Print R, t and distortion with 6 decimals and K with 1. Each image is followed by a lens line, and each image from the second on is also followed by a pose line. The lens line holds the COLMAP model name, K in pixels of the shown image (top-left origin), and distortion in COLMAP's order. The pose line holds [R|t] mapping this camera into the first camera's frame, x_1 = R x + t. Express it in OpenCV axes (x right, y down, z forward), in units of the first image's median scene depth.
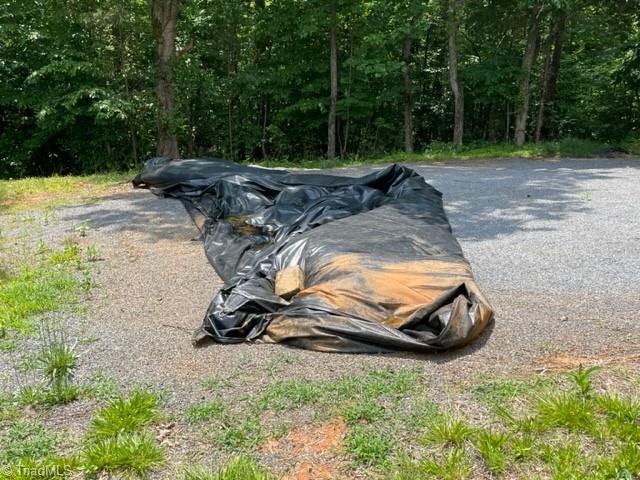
lens RADIAL K [[602.5, 0, 320.9], [0, 602.5, 238.2], [0, 0, 1]] dist [0.009662, 0.000000]
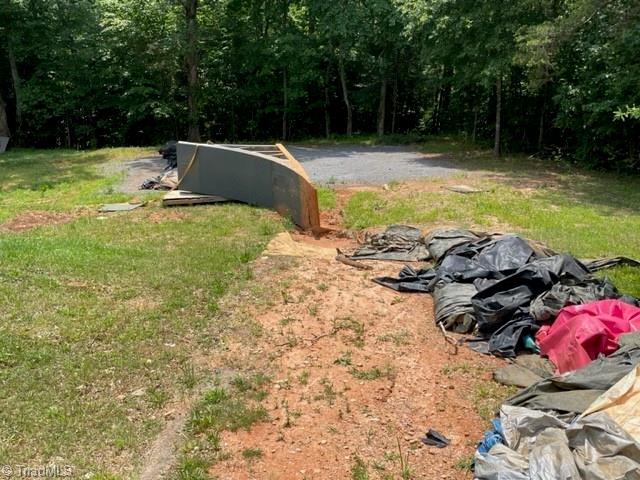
lens RADIAL K [[602.5, 0, 319.5], [0, 602.5, 241.4], [0, 0, 1]] dist [0.009662, 0.000000]
pose [[0.984643, 0.056127, -0.165312, 0.500131], [-0.046723, 0.997090, 0.060239, 0.060029], [0.168212, -0.051590, 0.984400, -0.855196]]
